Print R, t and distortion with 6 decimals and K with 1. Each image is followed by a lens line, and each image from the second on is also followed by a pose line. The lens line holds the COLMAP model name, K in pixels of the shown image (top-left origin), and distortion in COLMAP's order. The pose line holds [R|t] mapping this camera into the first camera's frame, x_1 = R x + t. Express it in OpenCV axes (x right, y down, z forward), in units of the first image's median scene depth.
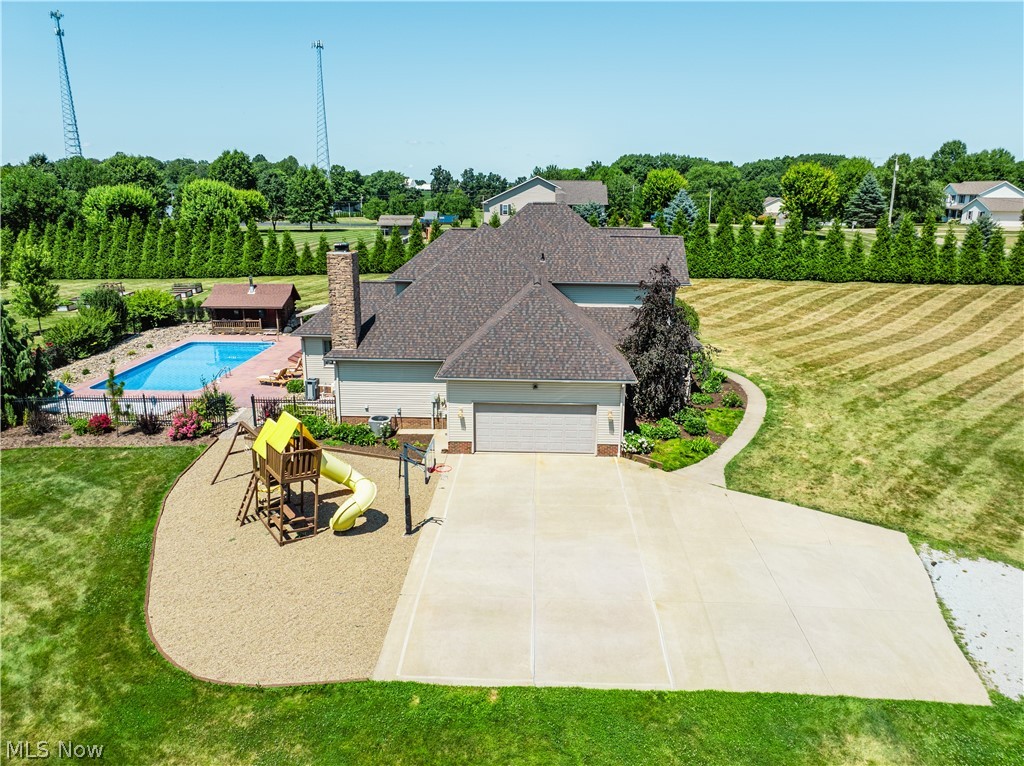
lens RADIAL K [[723.8, 0, 512.0], [0, 723.8, 383.0], [0, 0, 1]] dist [-0.035054, -0.001963]
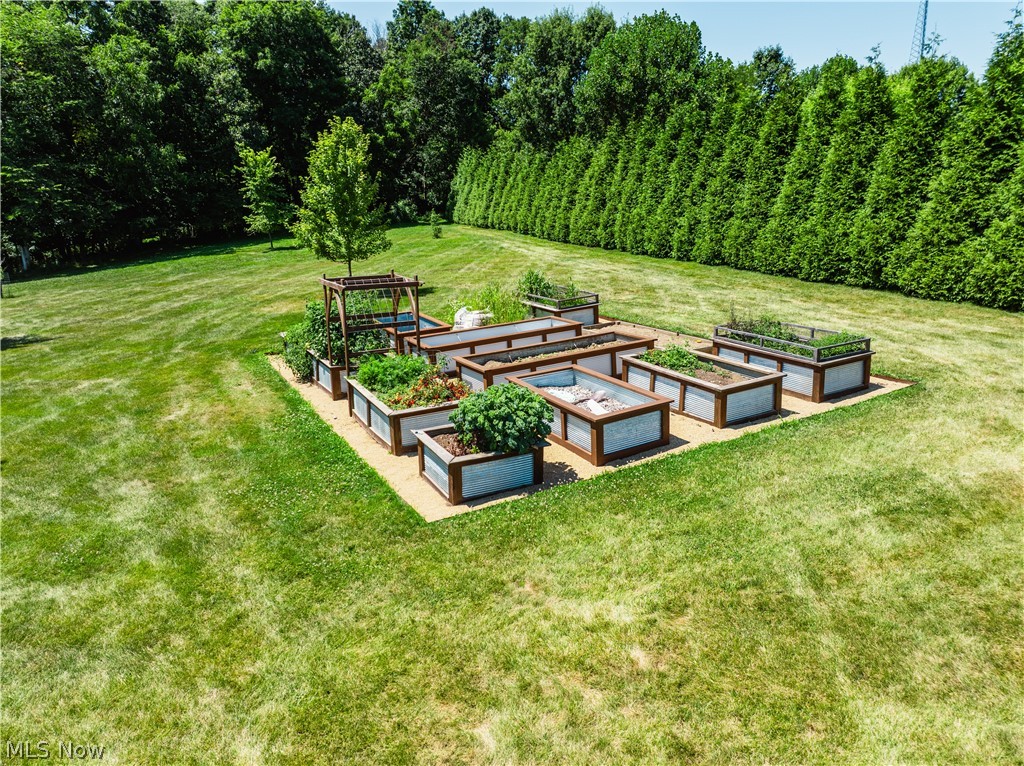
lens RADIAL K [[723.8, 0, 512.0], [0, 723.8, 383.0], [0, 0, 1]] dist [-0.035054, -0.001963]
pose [[0.500705, 0.235659, -0.832922, -0.294411], [-0.226565, 0.964362, 0.136650, -0.117909], [0.835441, 0.120290, 0.536254, 0.747275]]
